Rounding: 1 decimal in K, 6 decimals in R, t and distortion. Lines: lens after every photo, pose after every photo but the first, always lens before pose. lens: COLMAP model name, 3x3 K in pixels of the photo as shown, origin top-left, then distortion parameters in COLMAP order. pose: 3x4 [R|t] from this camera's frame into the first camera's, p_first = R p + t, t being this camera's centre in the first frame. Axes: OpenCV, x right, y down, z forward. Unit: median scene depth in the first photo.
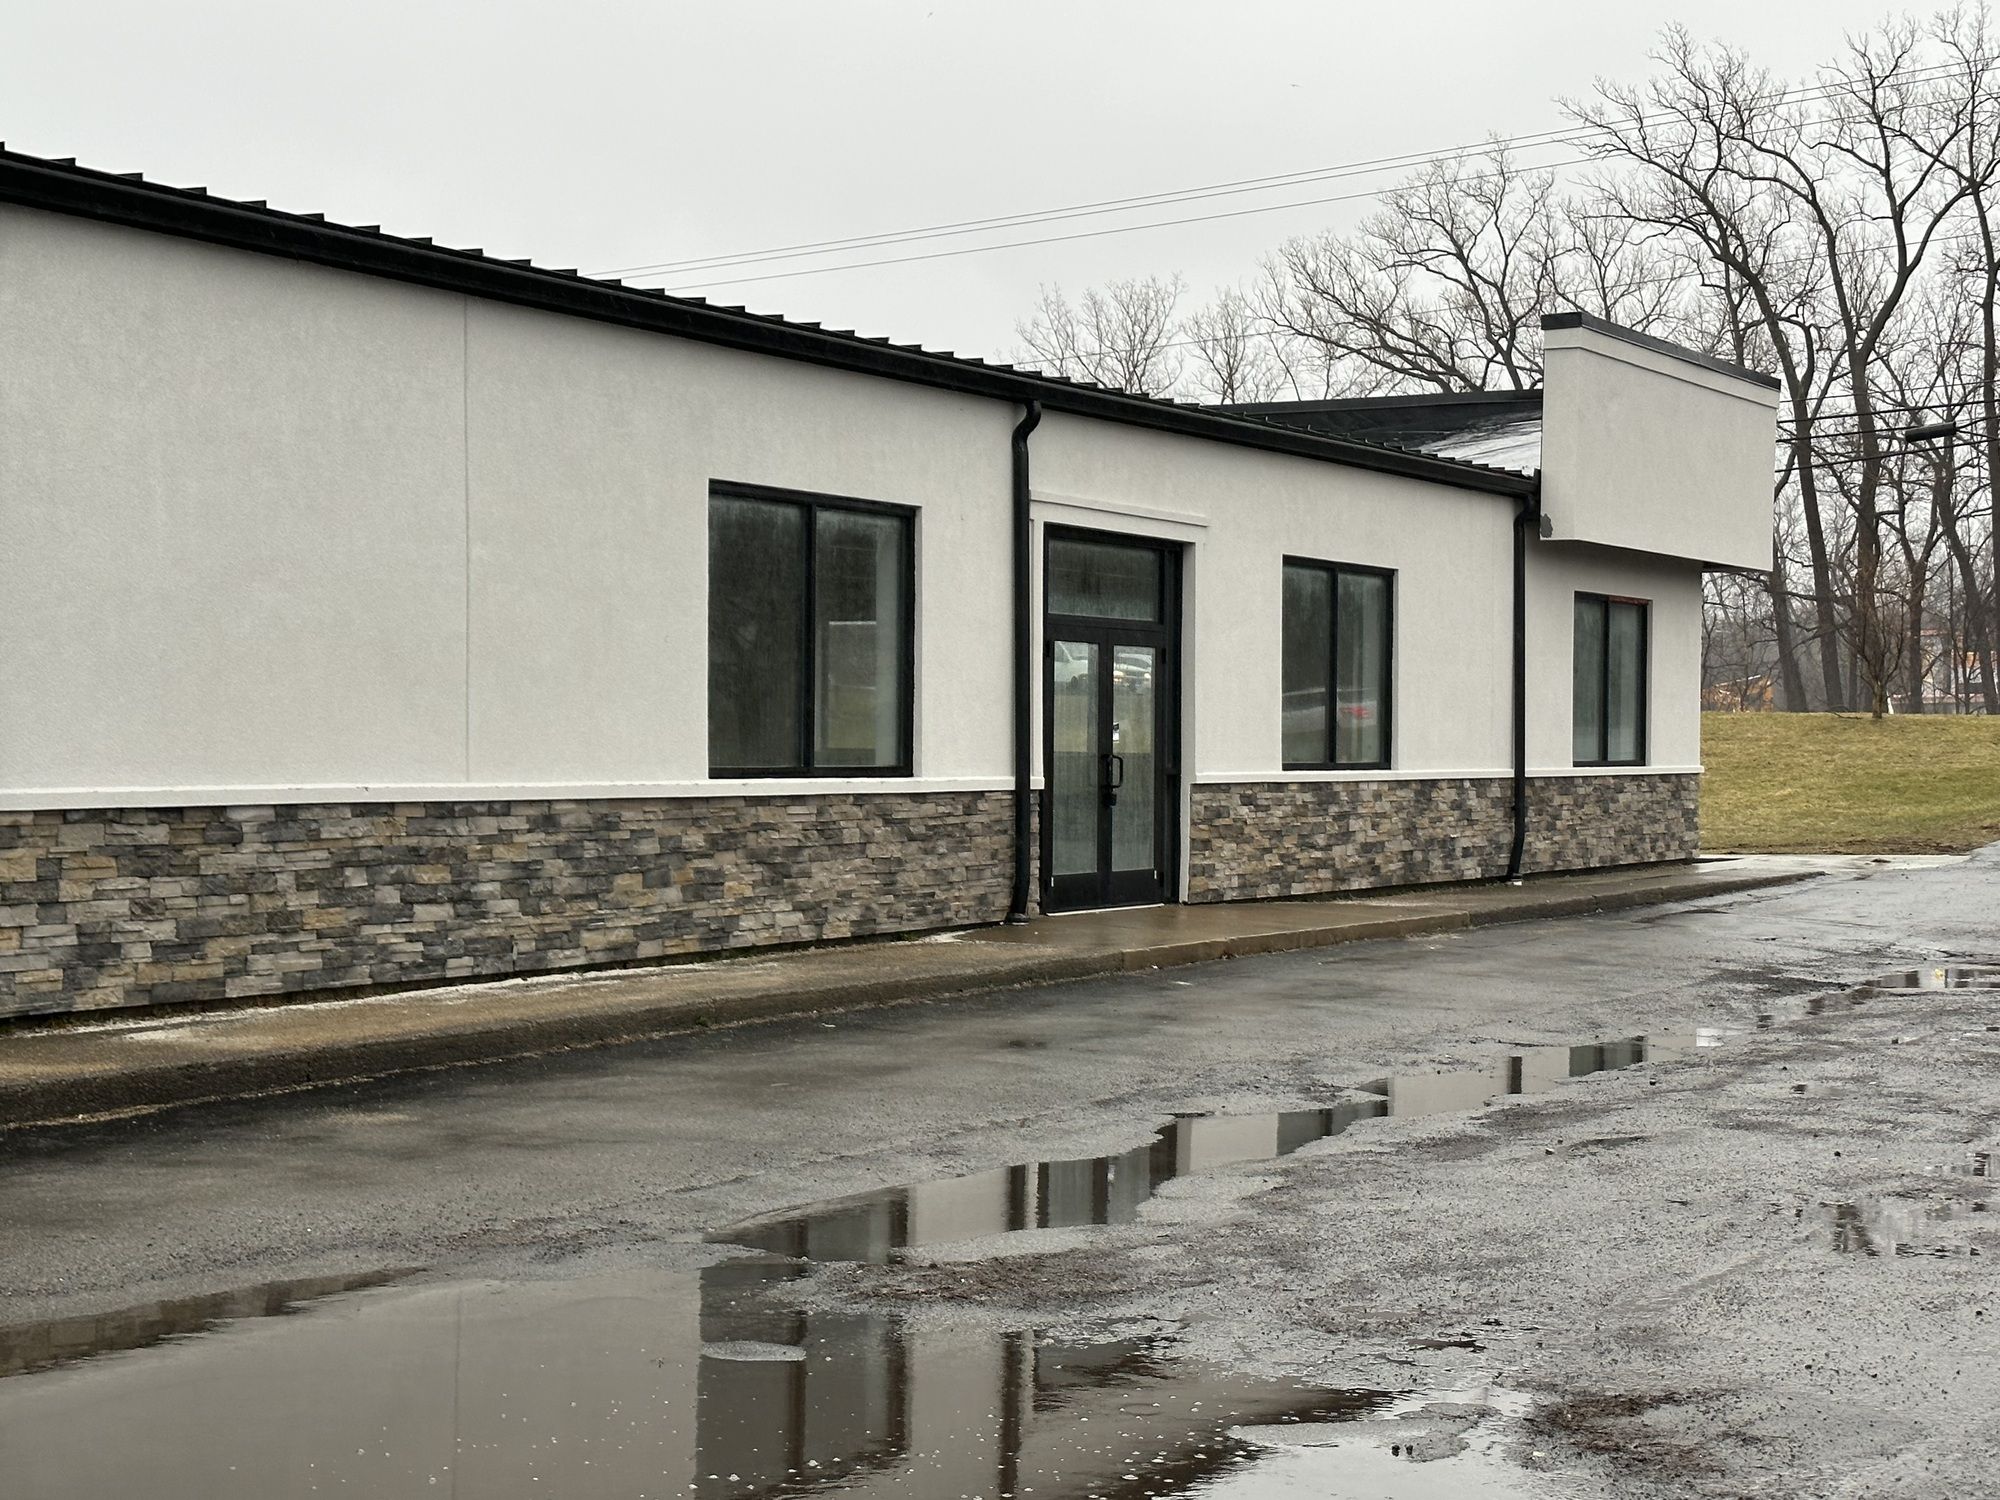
lens RADIAL K [[3151.5, 0, 999.4], [0, 3151.5, 701.1], [0, 0, 1]] dist [0.206607, -0.111160]
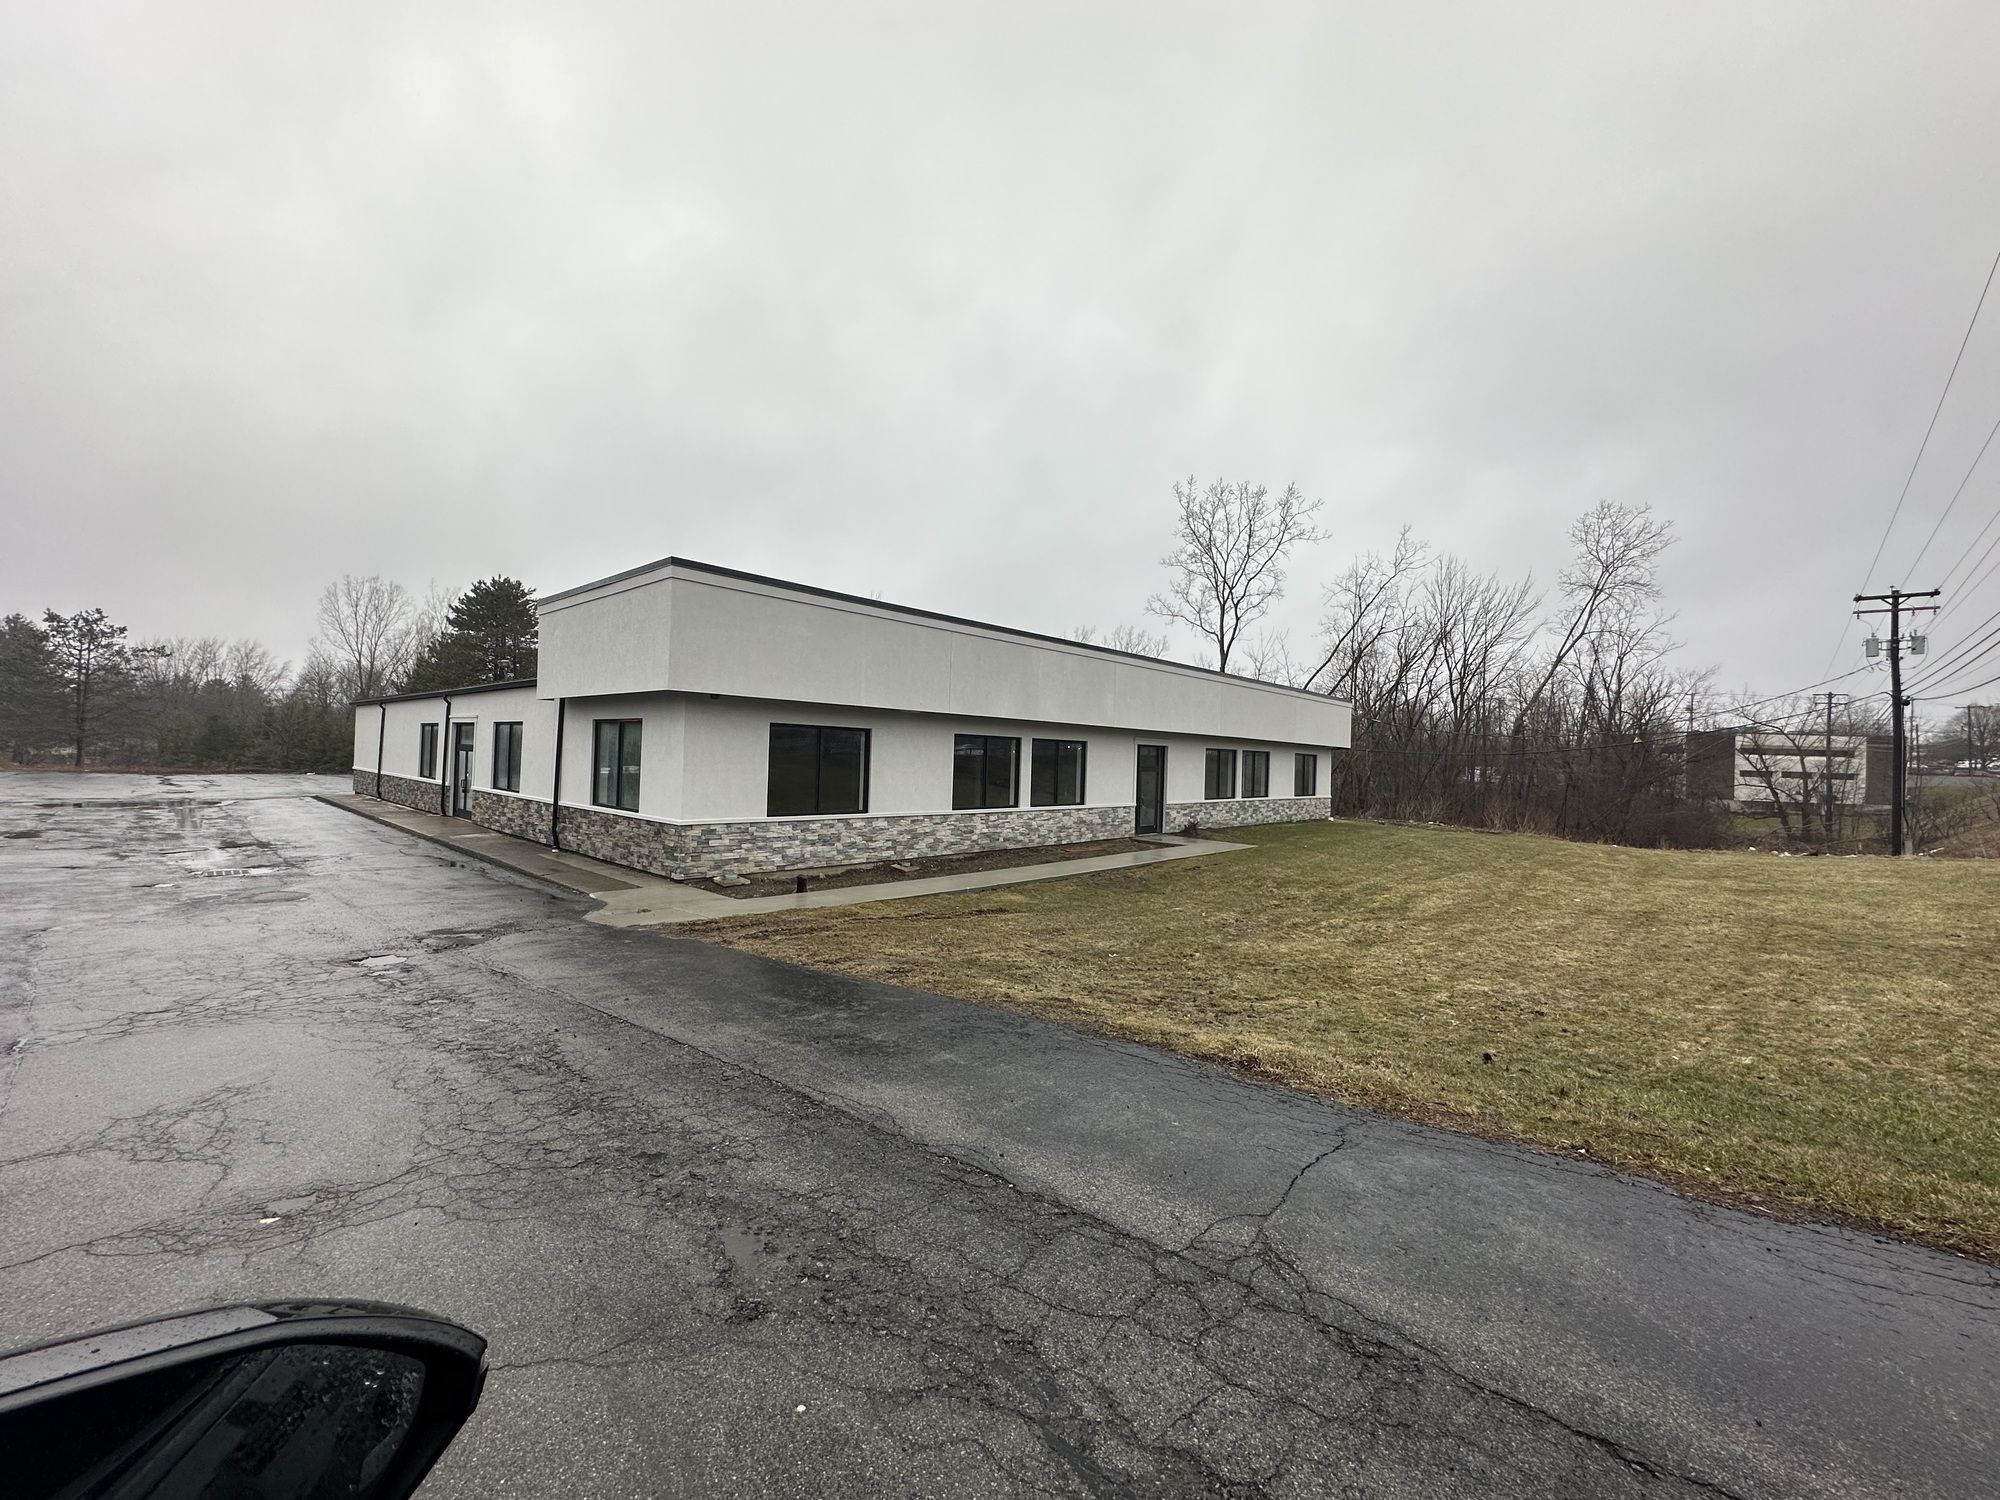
lens RADIAL K [[786.1, 0, 1000.0], [0, 786.1, 750.0], [0, 0, 1]] dist [-0.001262, 0.000591]
pose [[-0.213098, -0.009190, -0.976988, 0.612885], [-0.010875, 0.999916, -0.007034, -0.014128], [0.976970, 0.009125, -0.213180, 1.350524]]
